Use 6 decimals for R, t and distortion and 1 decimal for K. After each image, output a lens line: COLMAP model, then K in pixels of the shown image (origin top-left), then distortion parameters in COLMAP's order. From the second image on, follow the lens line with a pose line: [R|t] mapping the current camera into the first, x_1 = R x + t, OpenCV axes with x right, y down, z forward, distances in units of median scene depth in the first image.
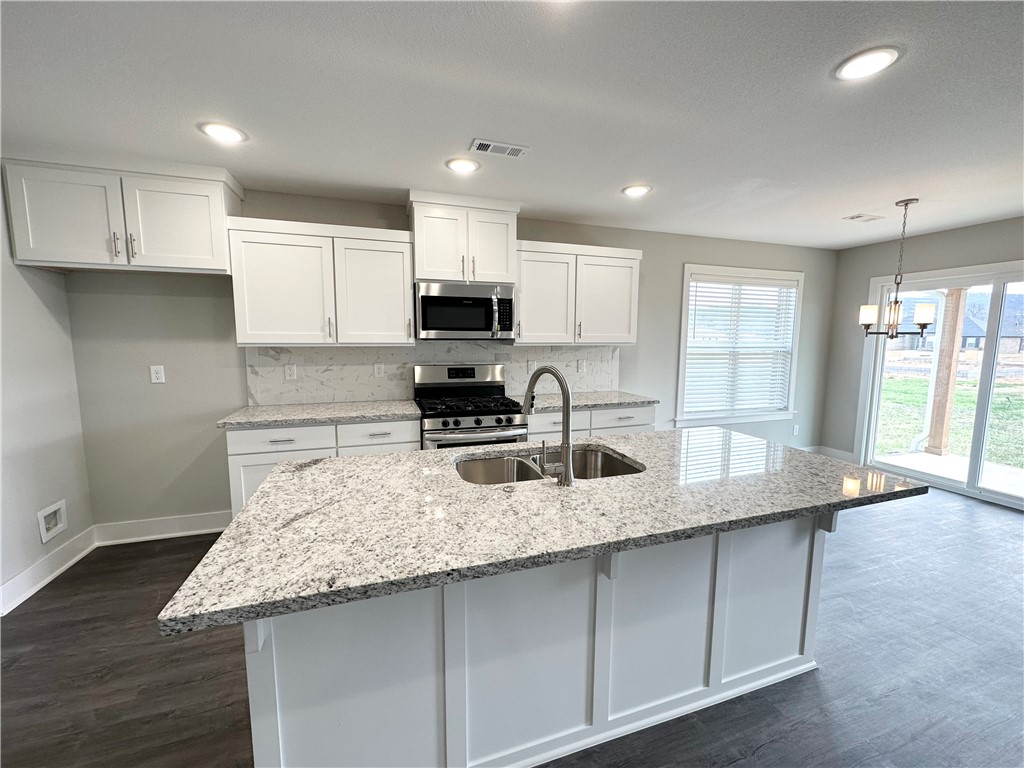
lens RADIAL K [[407.2, 0, 512.0], [0, 407.2, 384.0], [0, 0, 1]] dist [-0.002137, 0.000584]
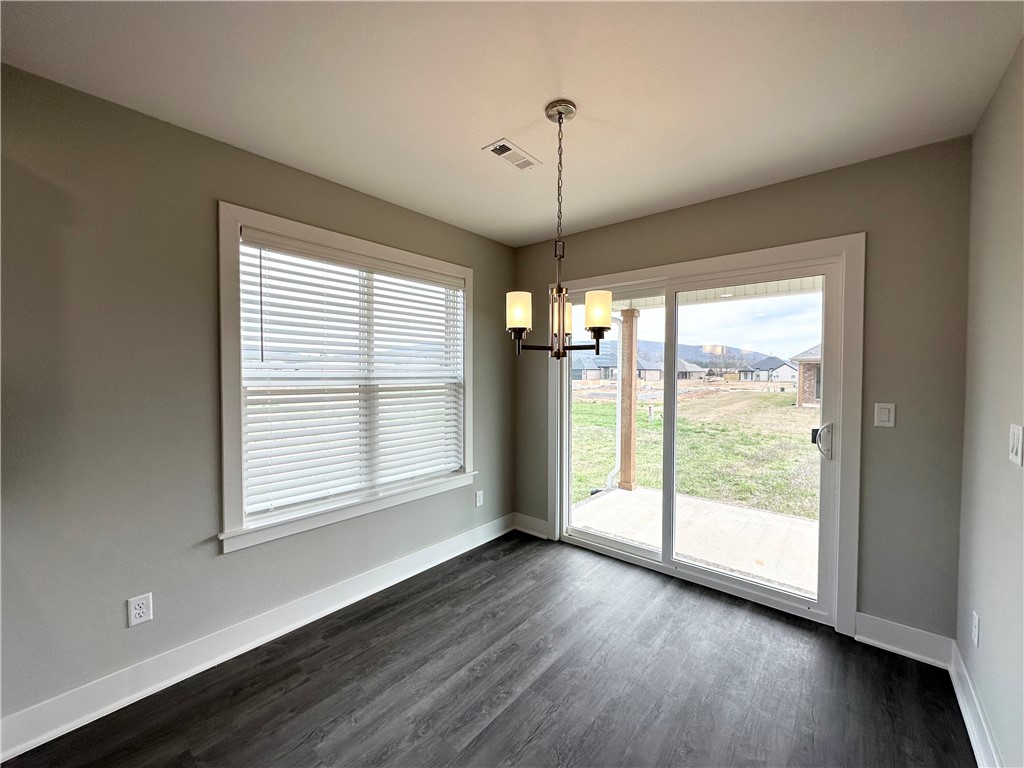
lens RADIAL K [[407.2, 0, 512.0], [0, 407.2, 384.0], [0, 0, 1]] dist [-0.002137, 0.000584]
pose [[0.853491, -0.017475, 0.520815, 0.636337], [0.059527, 0.996165, -0.064125, -0.049288], [-0.517697, 0.085733, 0.851258, 0.609918]]
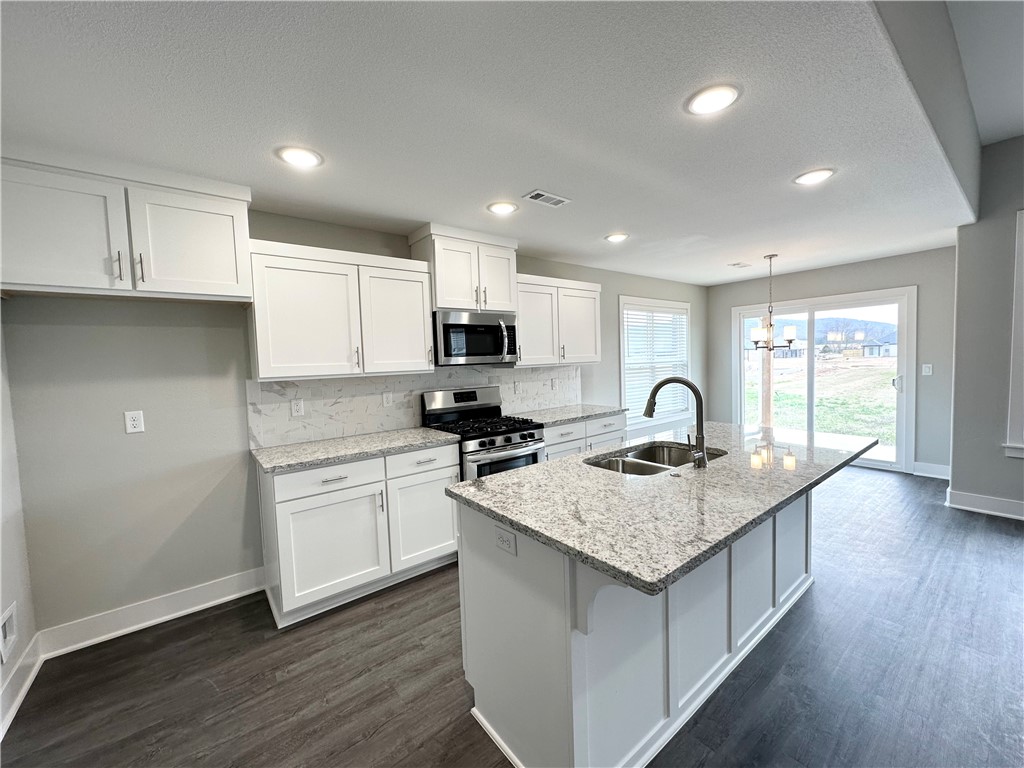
lens RADIAL K [[407.2, 0, 512.0], [0, 407.2, 384.0], [0, 0, 1]] dist [-0.002137, 0.000584]
pose [[0.939892, -0.058410, 0.336440, -0.409617], [0.078665, 0.995798, -0.046880, -0.001617], [-0.332289, 0.070528, 0.940537, -0.020271]]
